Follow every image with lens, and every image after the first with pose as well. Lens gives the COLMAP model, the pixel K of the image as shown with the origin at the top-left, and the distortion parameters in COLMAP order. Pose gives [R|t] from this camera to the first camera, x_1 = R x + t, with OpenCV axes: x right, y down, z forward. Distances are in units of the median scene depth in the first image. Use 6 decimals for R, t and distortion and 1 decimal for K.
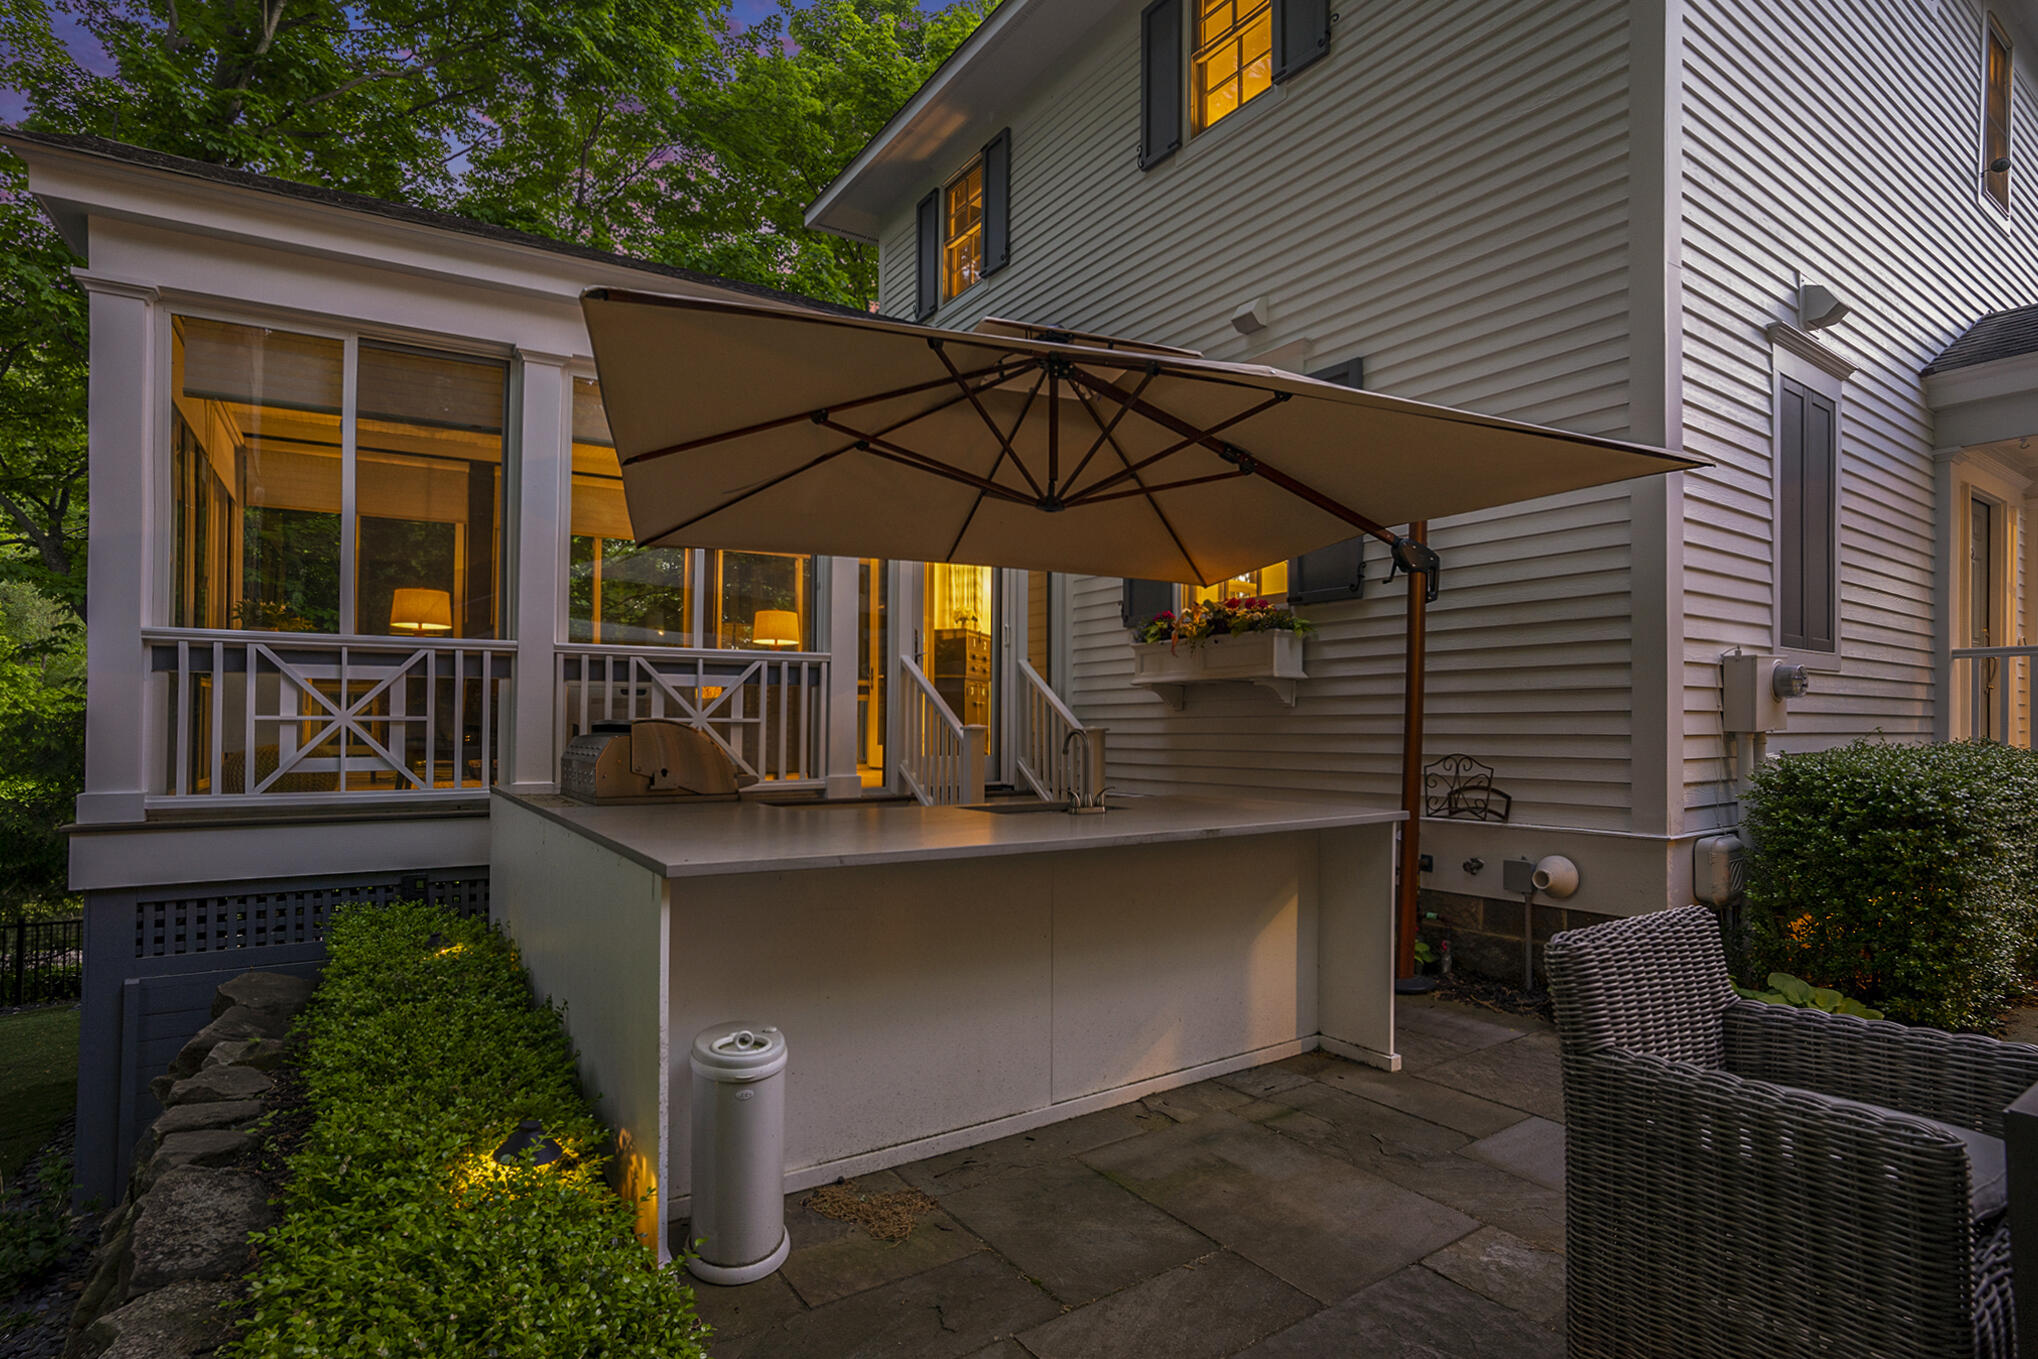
lens RADIAL K [[1045.2, 0, 1064.4], [0, 1045.2, 707.8], [0, 0, 1]] dist [-0.057912, 0.021937]
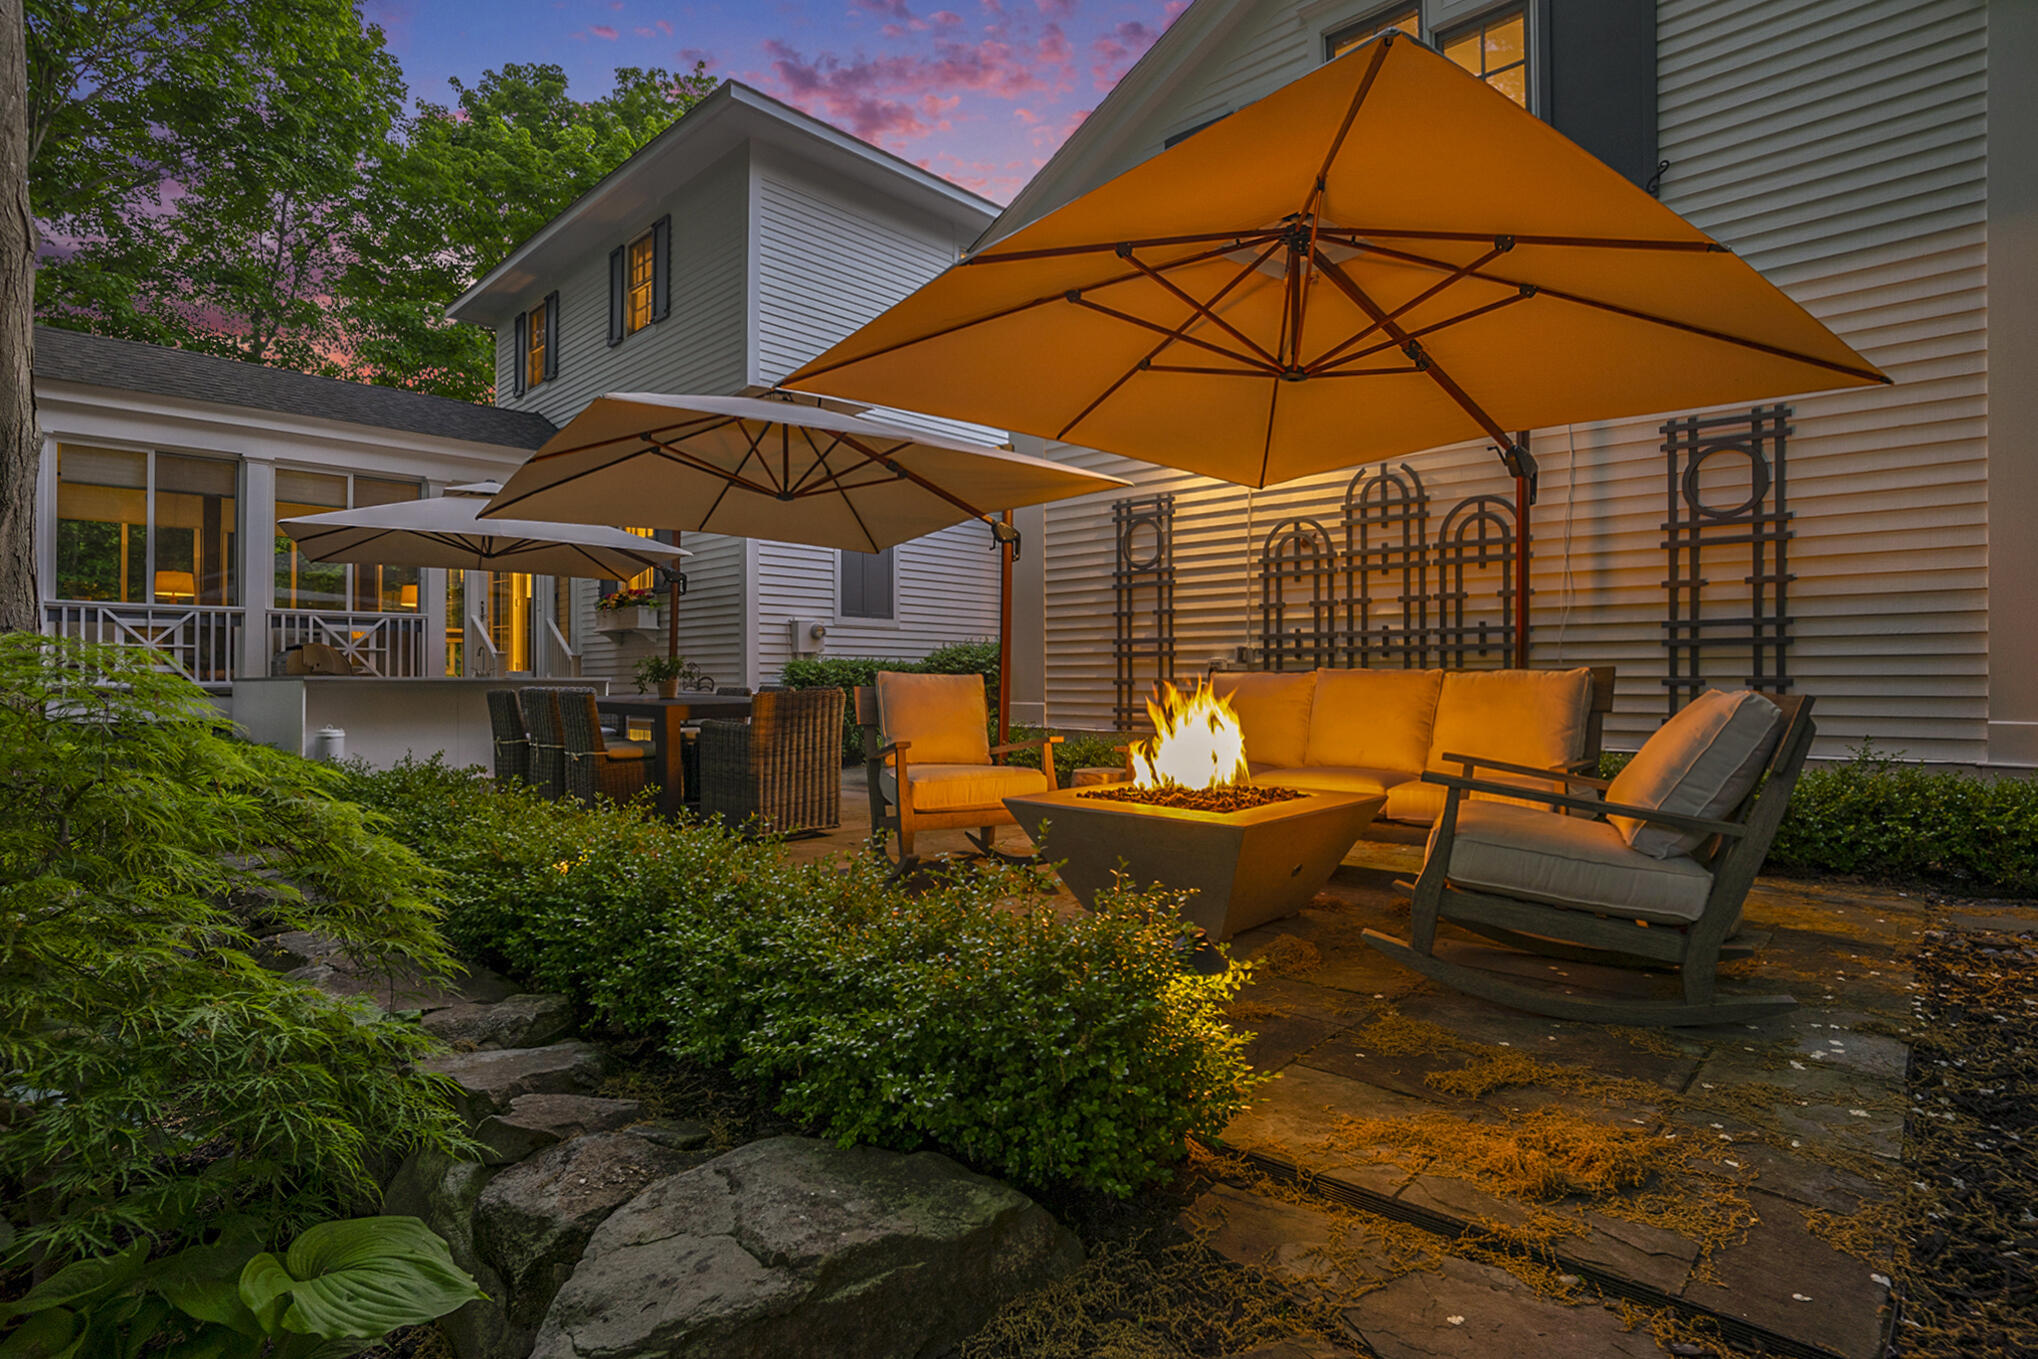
lens RADIAL K [[1045.2, 0, 996.1], [0, 1045.2, 707.5], [0, 0, 1]] dist [-0.057912, 0.021937]
pose [[0.985993, -0.001899, 0.166776, 0.550356], [-0.005227, 0.999092, 0.042282, 0.036275], [-0.166705, -0.042562, 0.985088, -1.147447]]
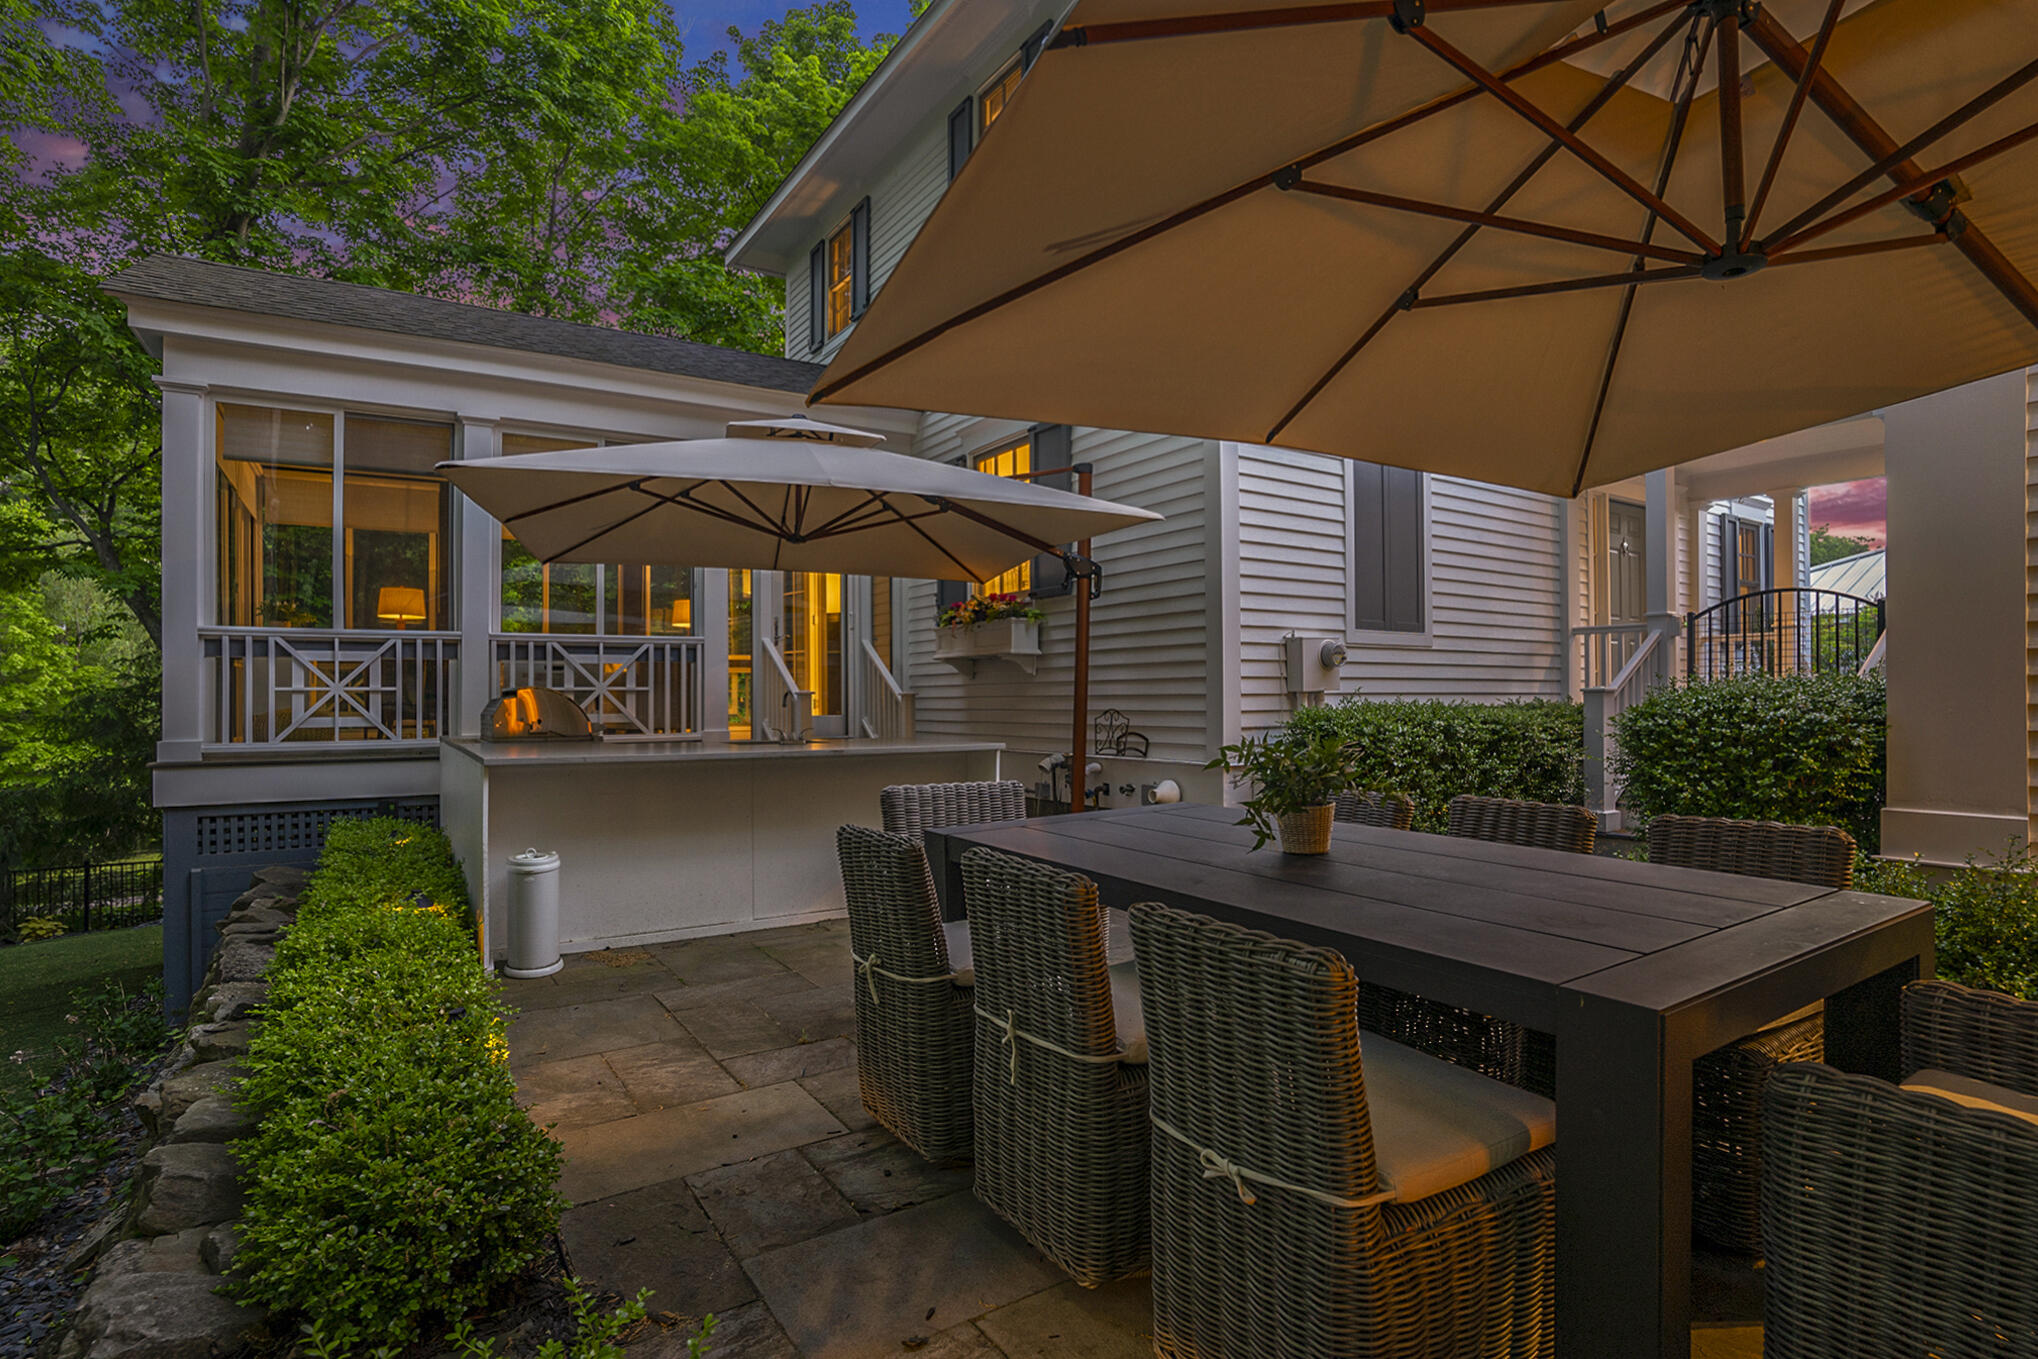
lens RADIAL K [[1045.2, 0, 1017.4], [0, 1045.2, 689.0], [0, 0, 1]] dist [-0.057912, 0.021937]
pose [[0.999234, -0.006264, -0.038623, 0.256551], [0.006660, 0.999926, 0.010140, 0.002384], [0.038557, -0.010390, 0.999202, -0.334318]]
